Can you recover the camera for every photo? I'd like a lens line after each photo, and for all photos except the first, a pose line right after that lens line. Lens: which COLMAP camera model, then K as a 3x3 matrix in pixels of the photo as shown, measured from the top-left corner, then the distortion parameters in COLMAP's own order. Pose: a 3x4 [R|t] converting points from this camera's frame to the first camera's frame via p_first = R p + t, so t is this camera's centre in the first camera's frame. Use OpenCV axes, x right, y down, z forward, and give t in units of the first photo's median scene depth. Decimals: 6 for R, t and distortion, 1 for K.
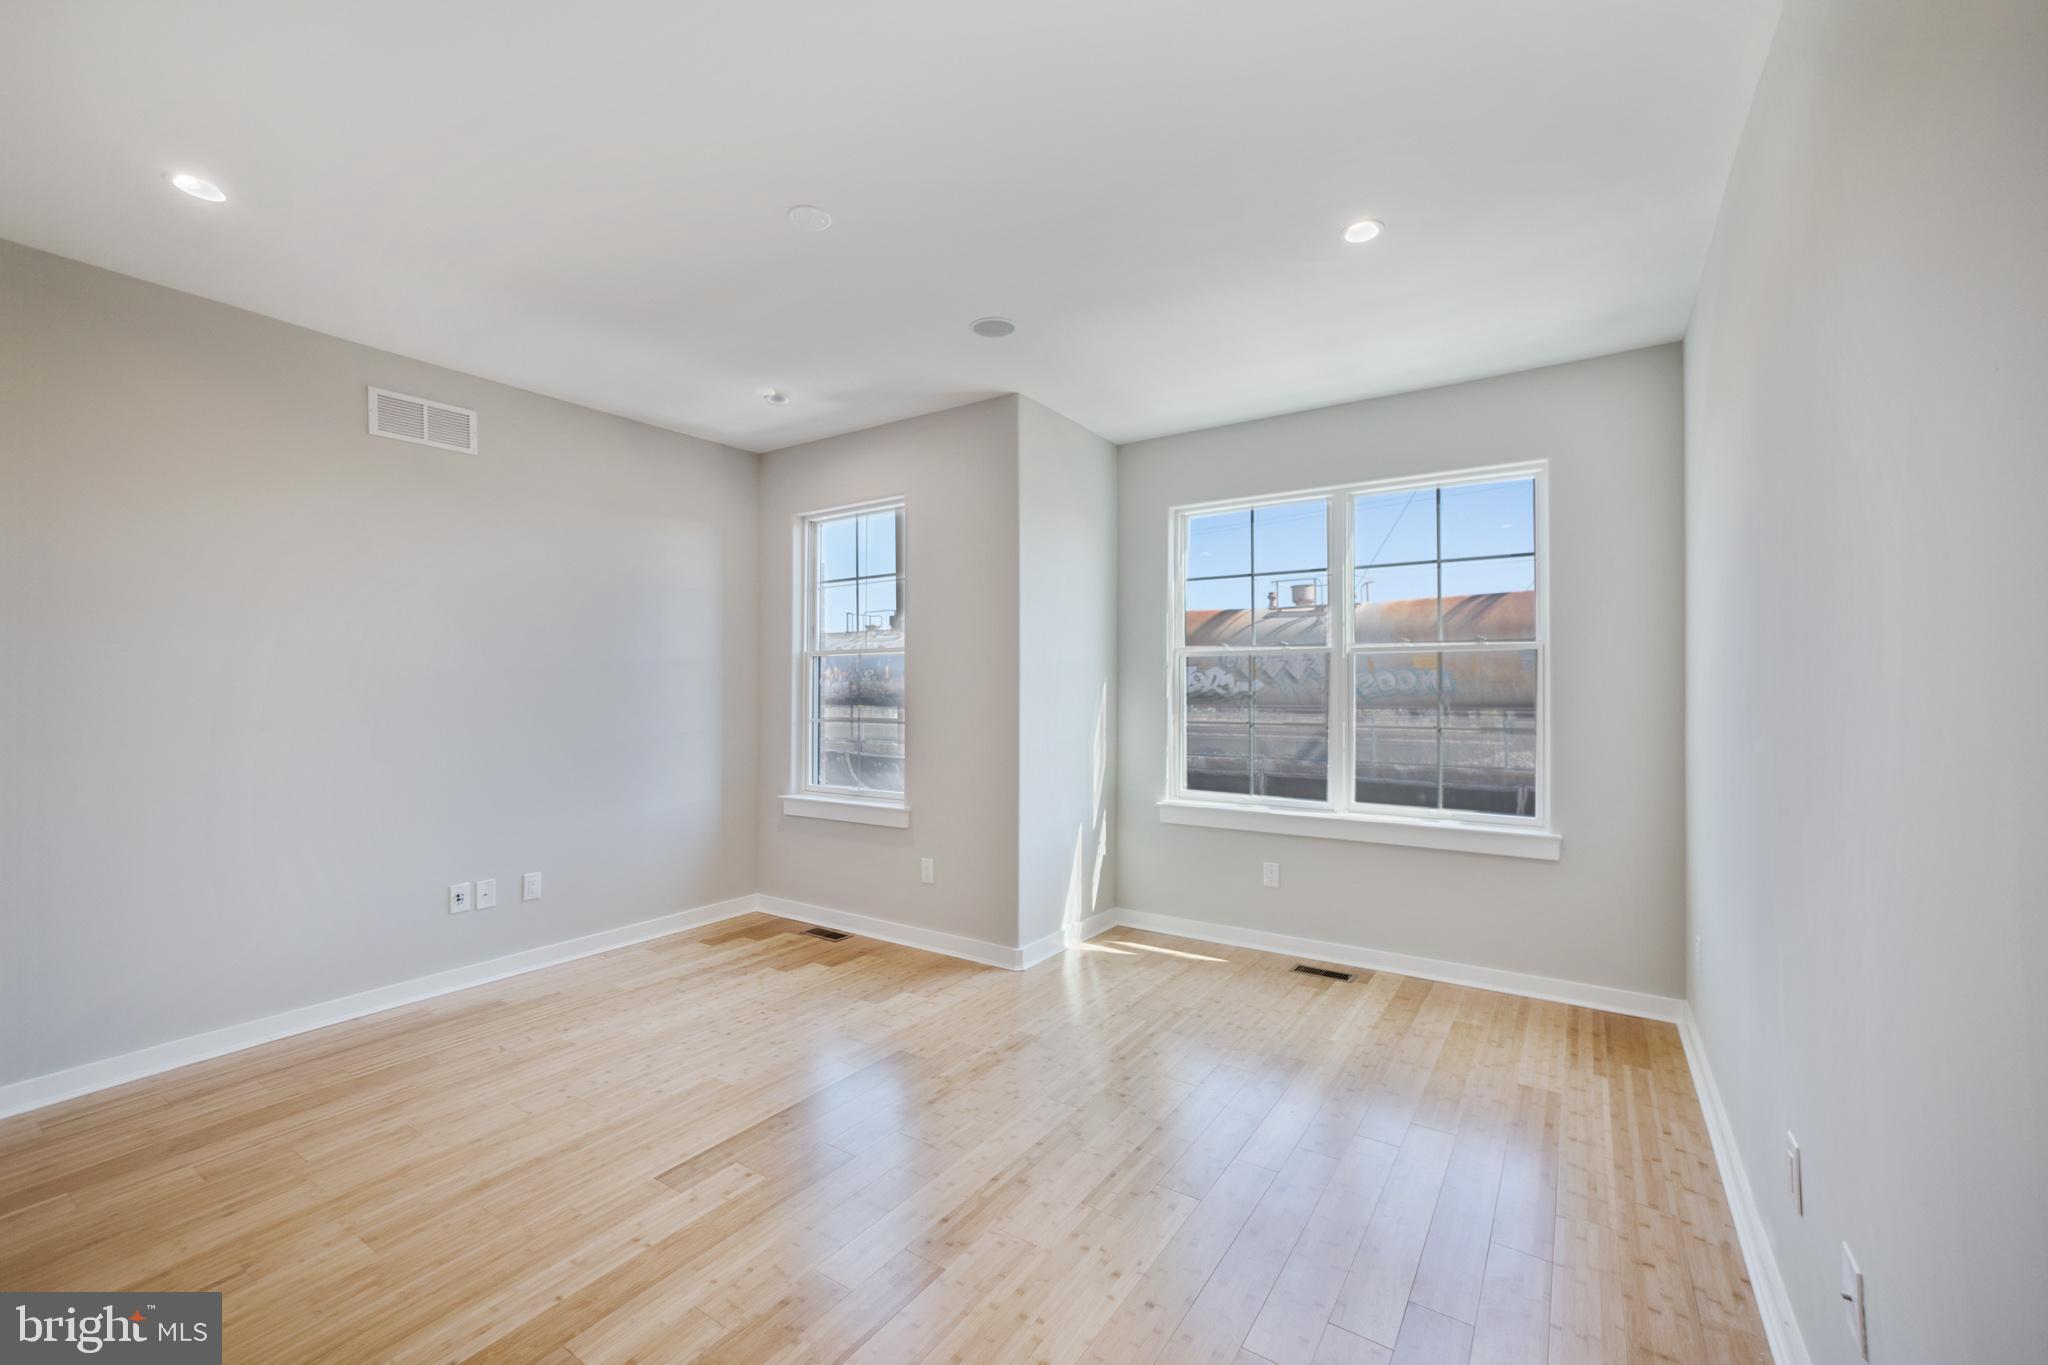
lens RADIAL K [[832.2, 0, 1020.4], [0, 832.2, 680.0], [0, 0, 1]] dist [0.001947, 0.000352]
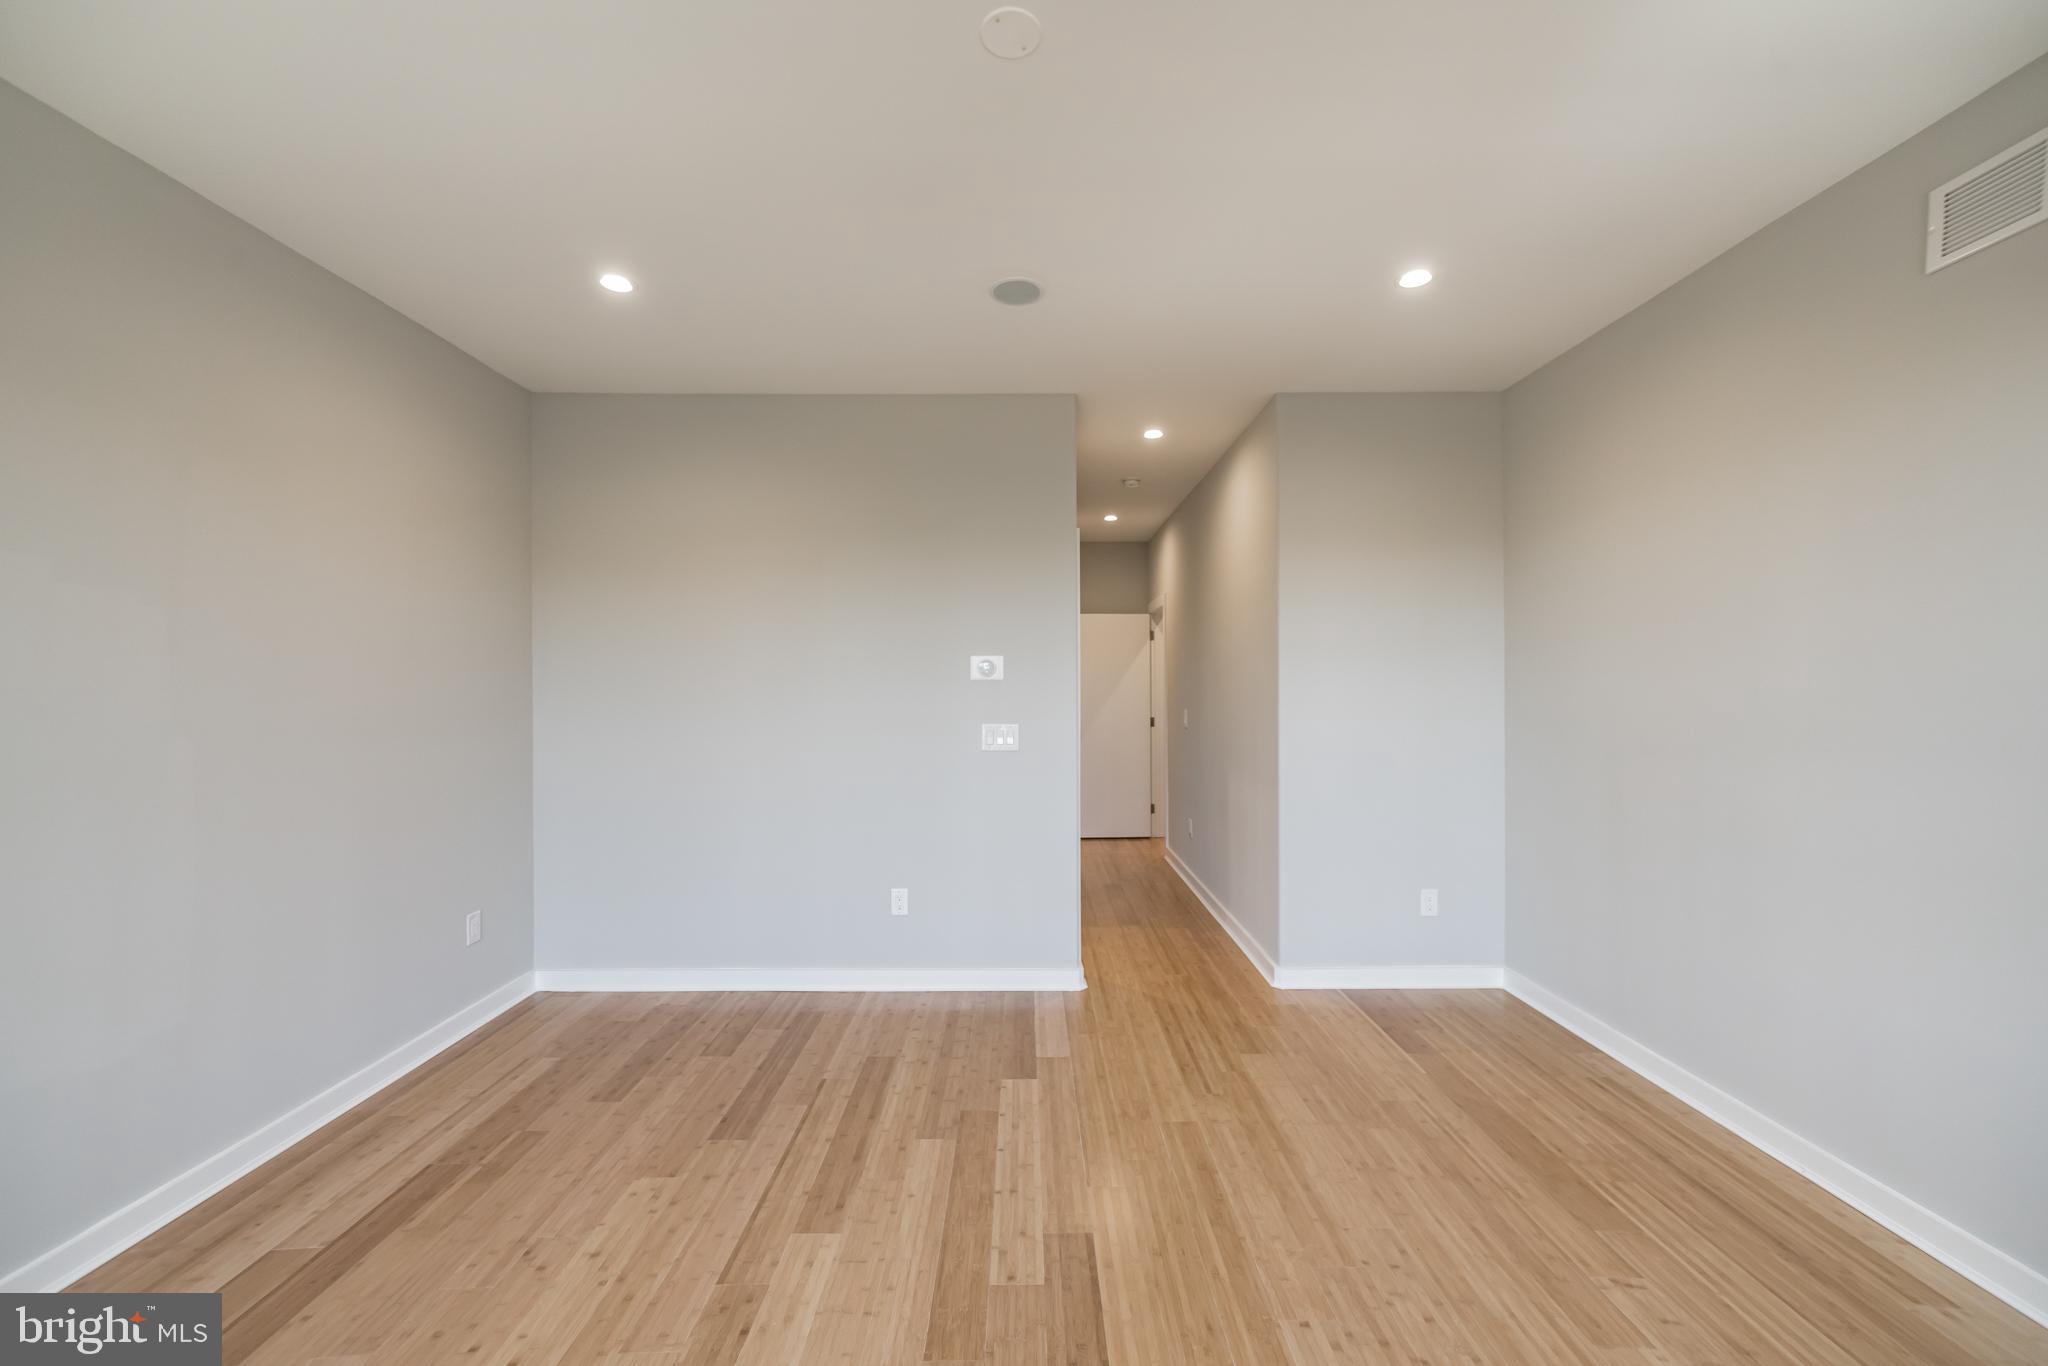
lens RADIAL K [[832.2, 0, 1026.2], [0, 832.2, 686.9], [0, 0, 1]] dist [0.001947, 0.000352]
pose [[-0.835609, -0.002410, -0.549319, 0.054362], [0.005379, 0.999907, -0.012569, 0.002893], [0.549298, -0.013457, -0.835518, 0.749097]]
